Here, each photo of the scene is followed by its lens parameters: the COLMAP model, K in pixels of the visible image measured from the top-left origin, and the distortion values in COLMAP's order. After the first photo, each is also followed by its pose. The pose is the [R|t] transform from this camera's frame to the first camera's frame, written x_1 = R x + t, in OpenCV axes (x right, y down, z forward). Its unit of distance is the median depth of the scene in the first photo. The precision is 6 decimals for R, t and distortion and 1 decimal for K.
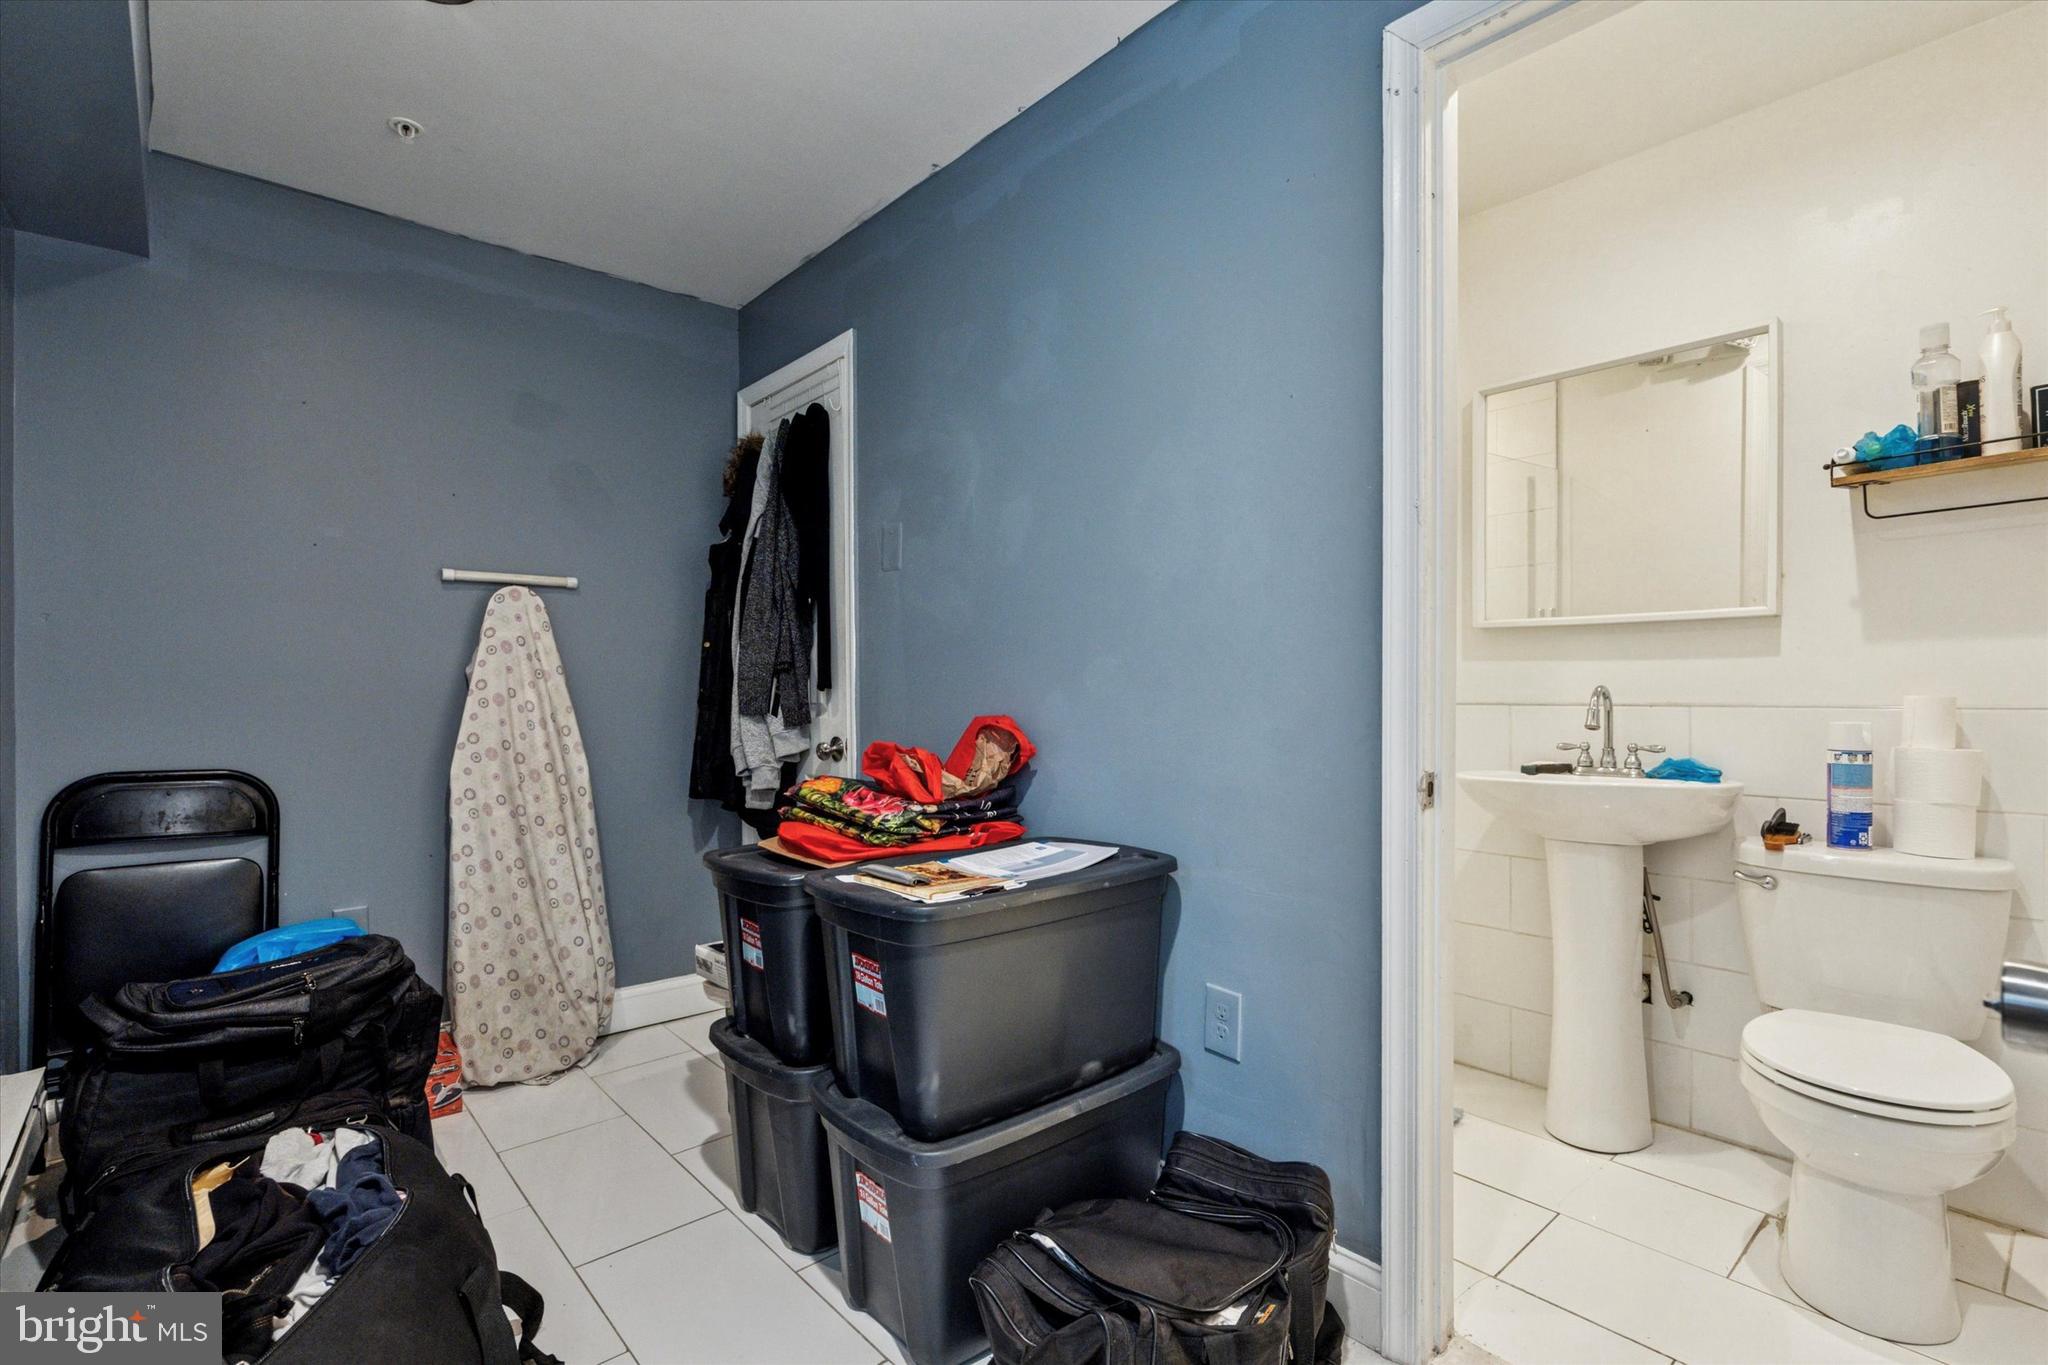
lens RADIAL K [[946.2, 0, 1026.3], [0, 946.2, 685.5], [0, 0, 1]] dist [-0.008074, 0.000374]
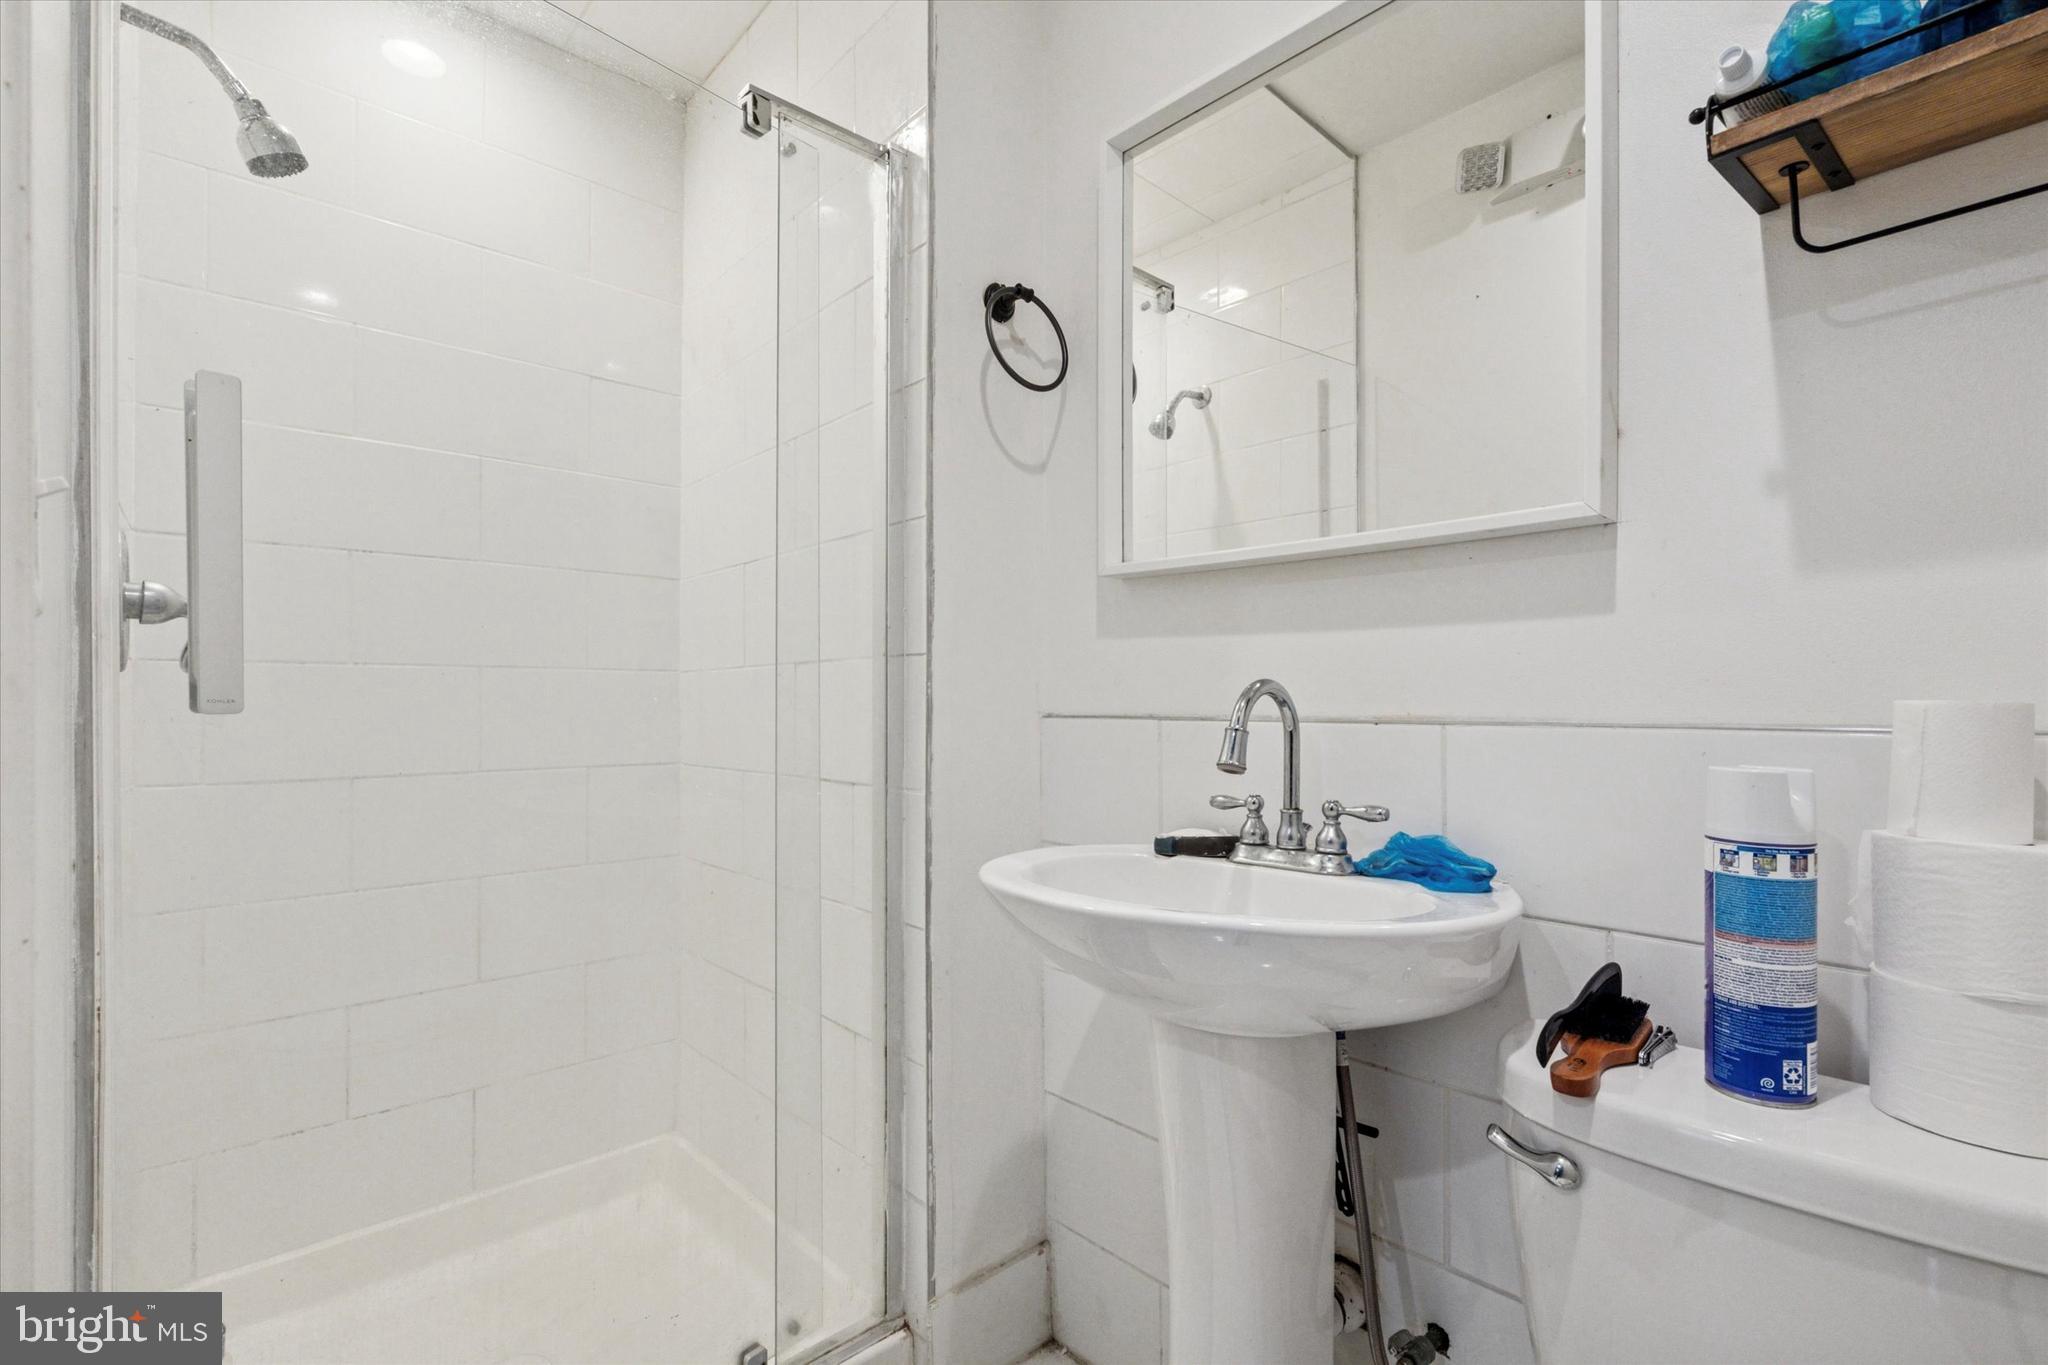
lens RADIAL K [[946.2, 0, 1023.7], [0, 946.2, 688.7], [0, 0, 1]] dist [-0.008074, 0.000374]
pose [[0.999505, 0.002827, 0.031349, 0.477648], [-0.002584, 0.999966, -0.007797, 0.008503], [-0.031370, 0.007712, 0.999478, 0.529665]]
